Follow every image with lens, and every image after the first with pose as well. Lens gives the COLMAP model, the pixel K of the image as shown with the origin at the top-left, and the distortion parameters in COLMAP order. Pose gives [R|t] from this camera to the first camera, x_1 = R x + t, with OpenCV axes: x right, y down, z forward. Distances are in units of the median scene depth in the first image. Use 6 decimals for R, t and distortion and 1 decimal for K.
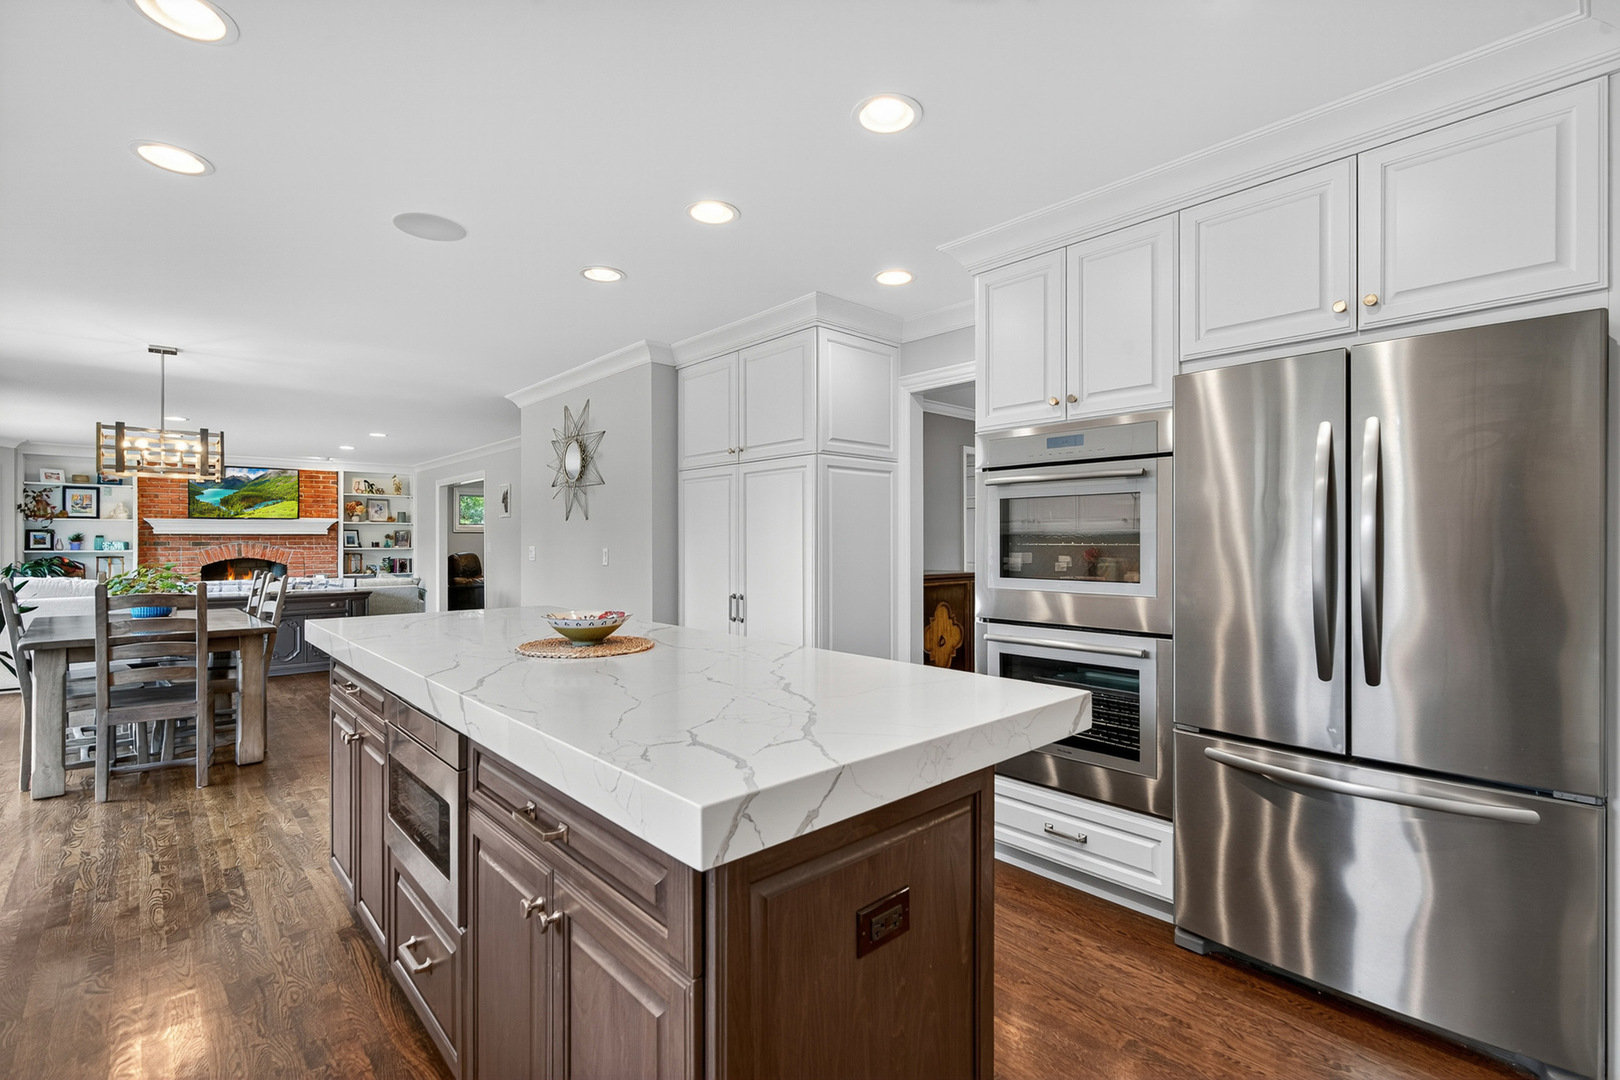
lens RADIAL K [[732.2, 0, 818.0], [0, 732.2, 536.0], [0, 0, 1]] dist [0.000162, 0.001319]
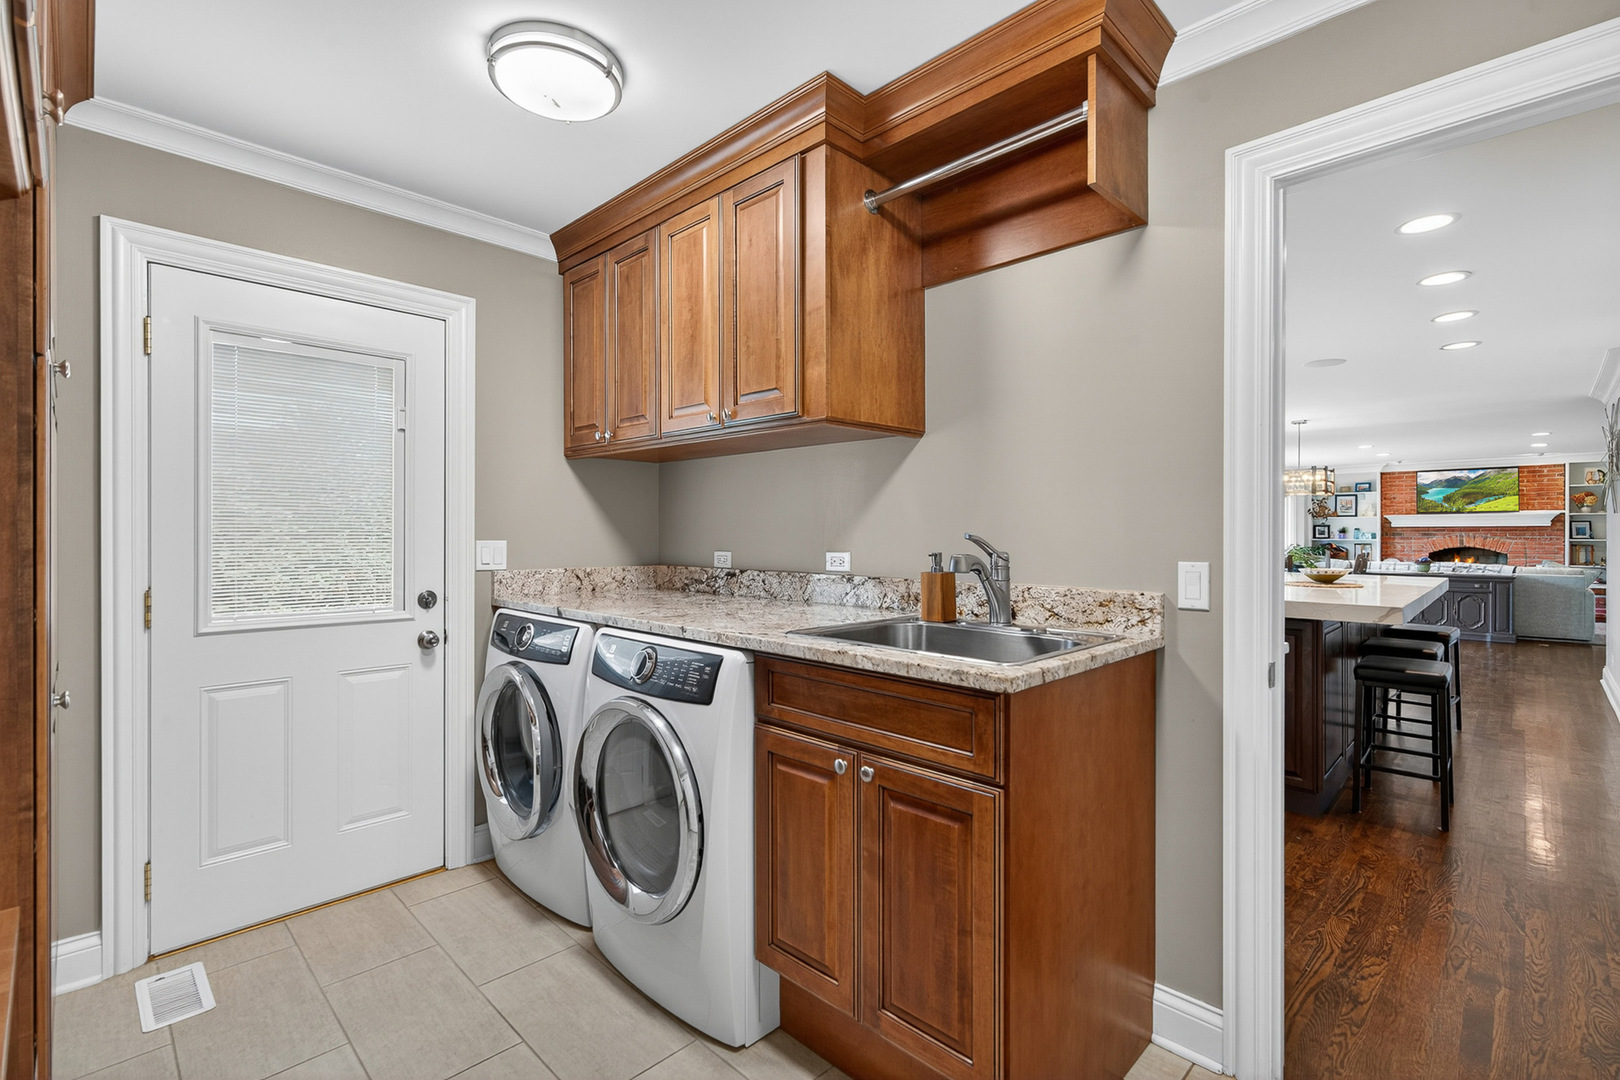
lens RADIAL K [[732.2, 0, 807.3], [0, 732.2, 536.1], [0, 0, 1]] dist [0.000162, 0.001319]
pose [[0.047138, 0.003262, -0.998883, 0.365944], [0.008243, 0.999959, 0.003654, 0.000043], [0.998854, -0.008406, 0.047110, -0.113742]]
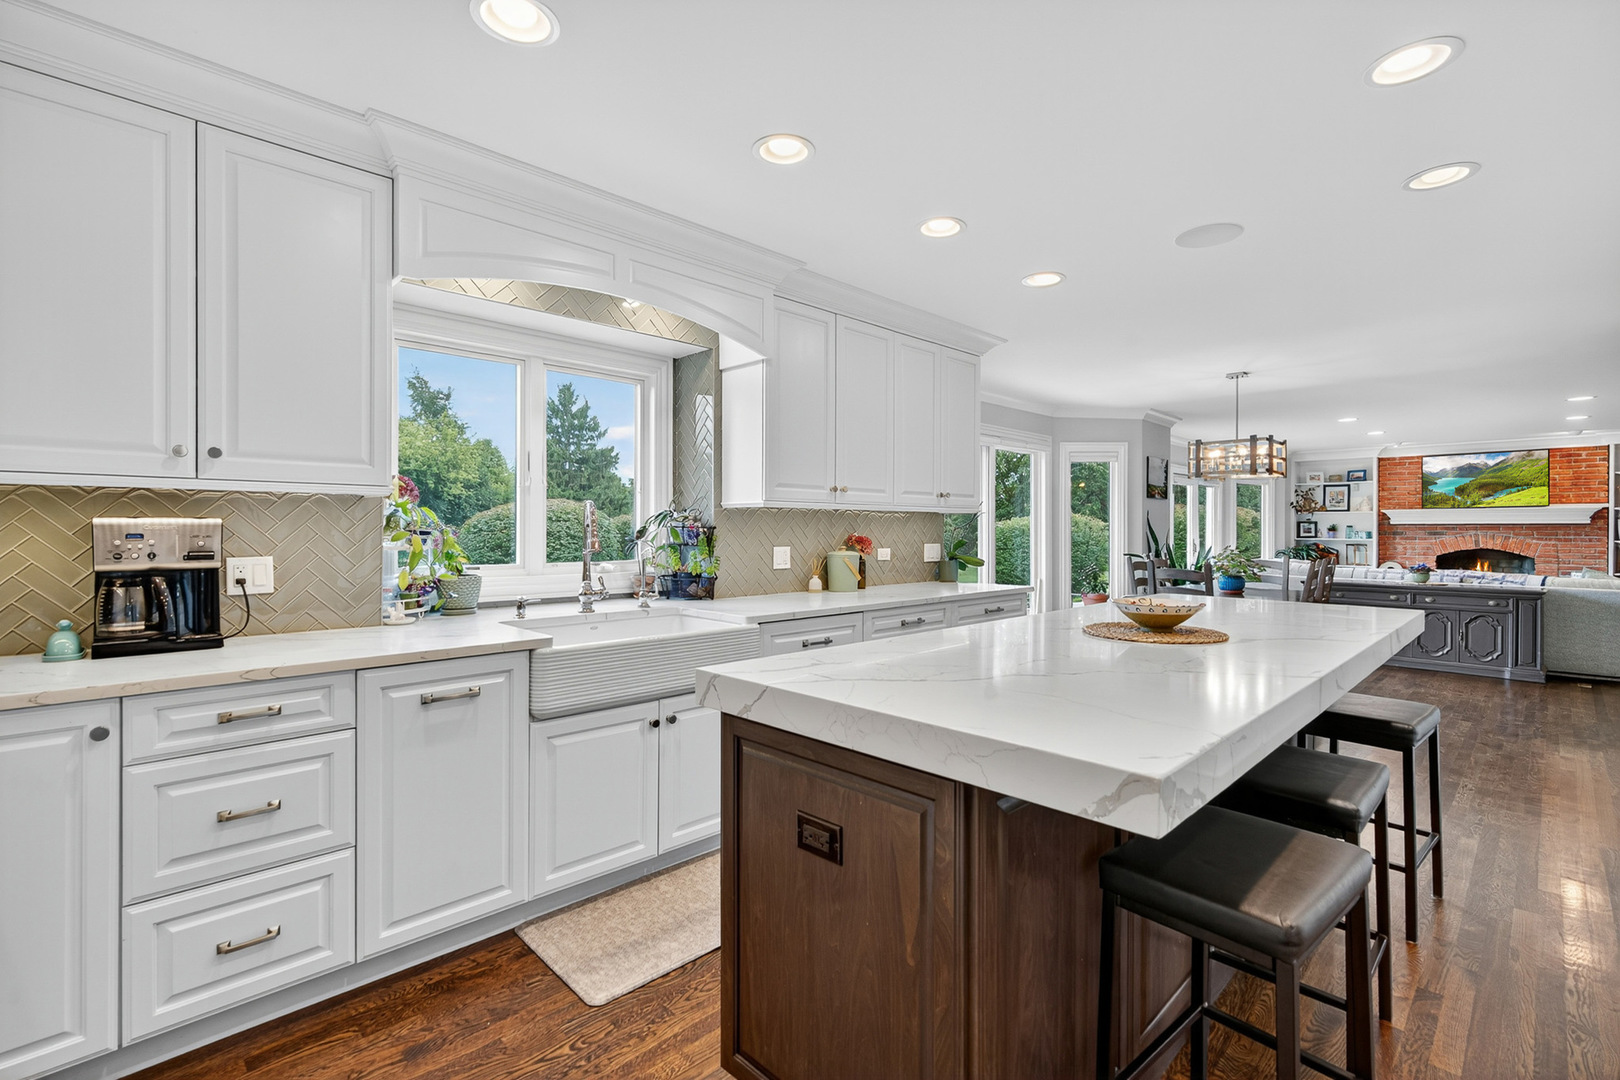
lens RADIAL K [[732.2, 0, 807.0], [0, 732.2, 529.0], [0, 0, 1]] dist [0.000162, 0.001319]
pose [[0.026564, 0.000379, -0.999647, 0.153213], [0.002317, 0.999997, 0.000441, 0.001836], [0.999644, -0.002328, 0.026563, 0.112046]]
